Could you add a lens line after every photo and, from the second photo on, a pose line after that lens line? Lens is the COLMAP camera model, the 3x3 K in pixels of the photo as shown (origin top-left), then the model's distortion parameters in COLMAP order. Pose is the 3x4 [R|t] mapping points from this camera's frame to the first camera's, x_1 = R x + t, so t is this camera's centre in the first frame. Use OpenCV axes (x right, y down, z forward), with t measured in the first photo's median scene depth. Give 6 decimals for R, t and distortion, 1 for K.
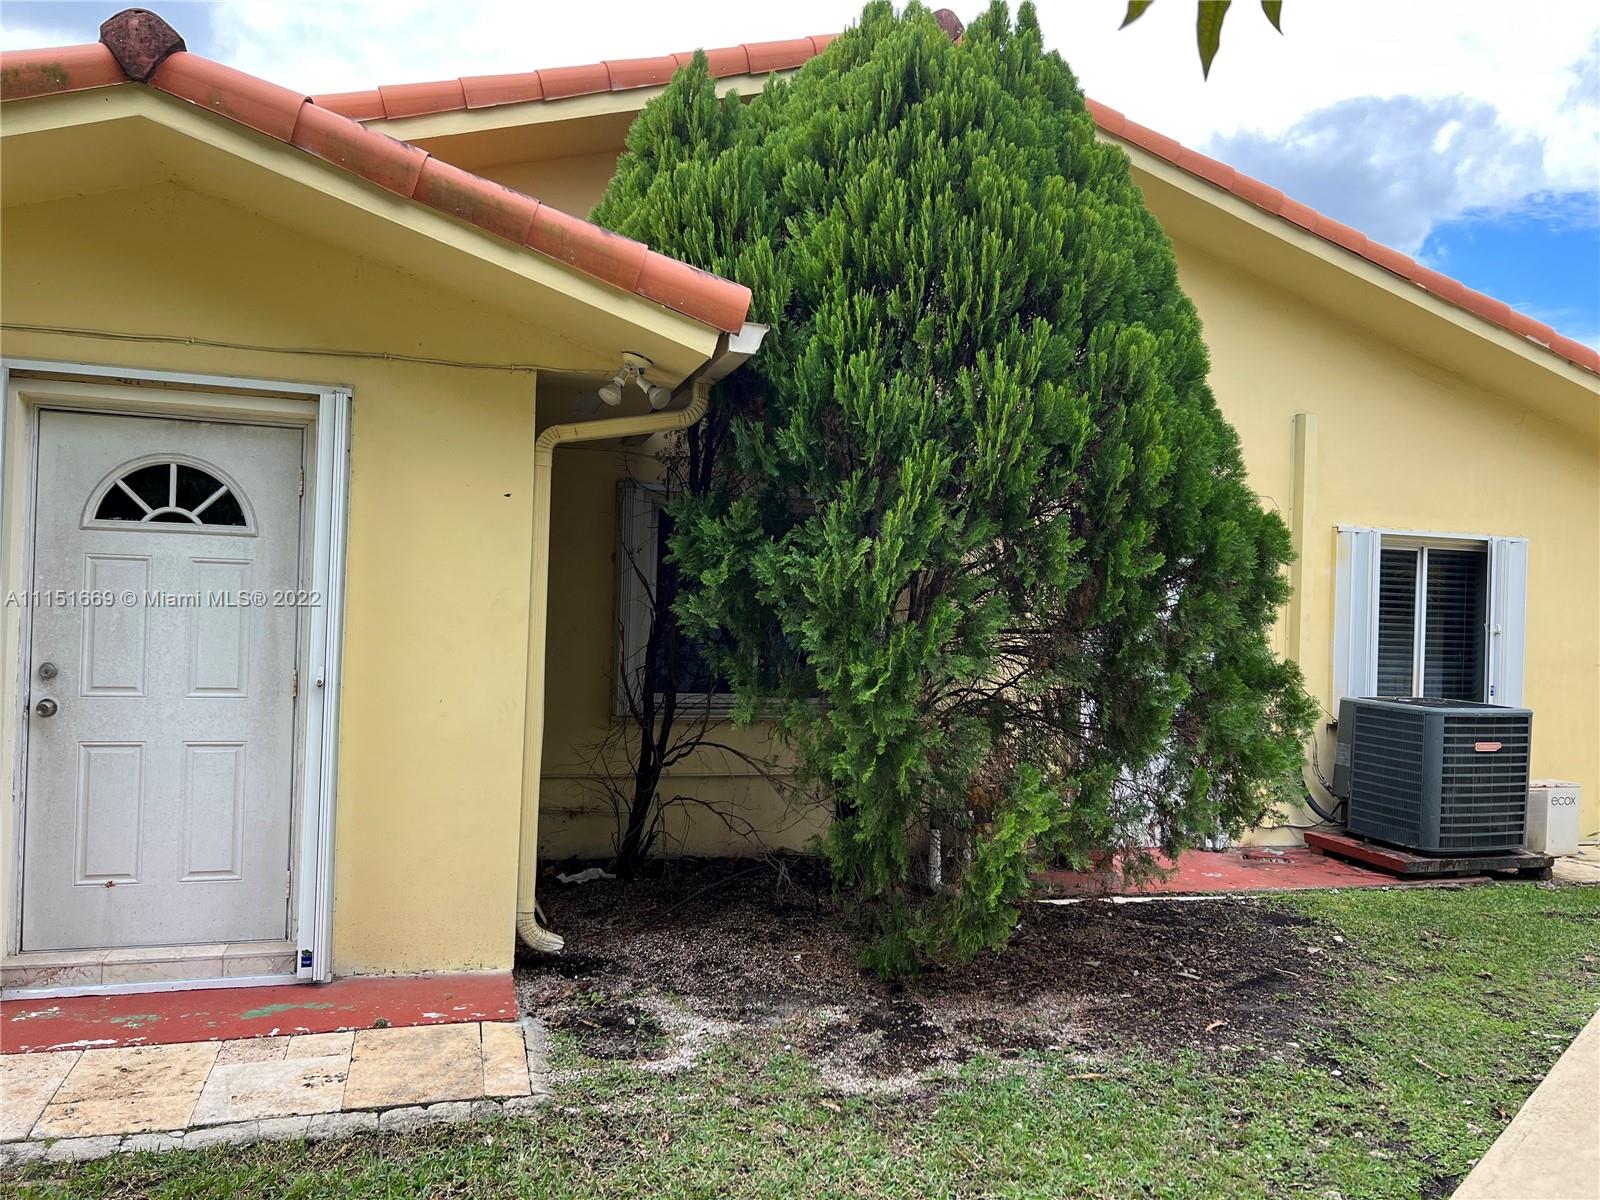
lens RADIAL K [[1197.9, 0, 814.5], [0, 1197.9, 610.7], [0, 0, 1]] dist [0.074895, -0.082677]
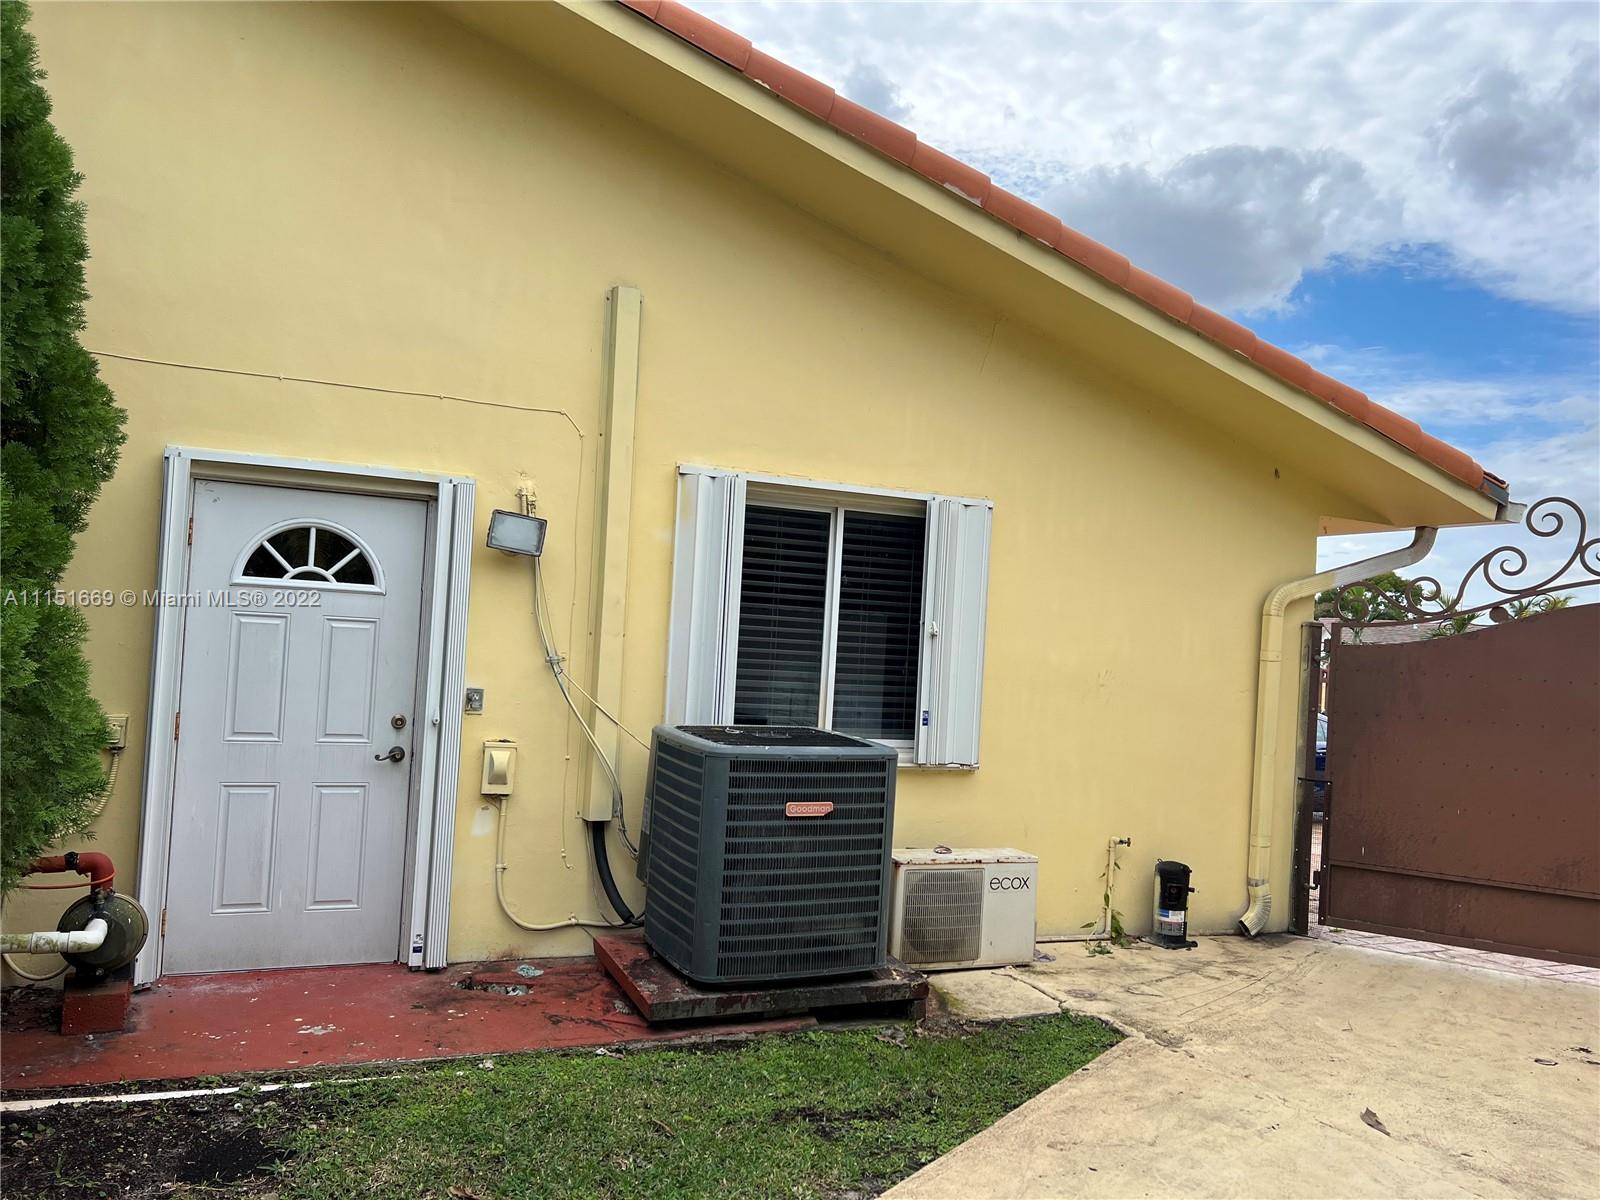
lens RADIAL K [[1197.9, 0, 829.4], [0, 1197.9, 614.6], [0, 0, 1]] dist [0.074895, -0.082677]
pose [[0.994899, 0.022583, 0.098316, 0.433295], [-0.021301, 0.999674, -0.014073, 0.017560], [-0.098602, 0.011907, 0.995056, 0.332309]]
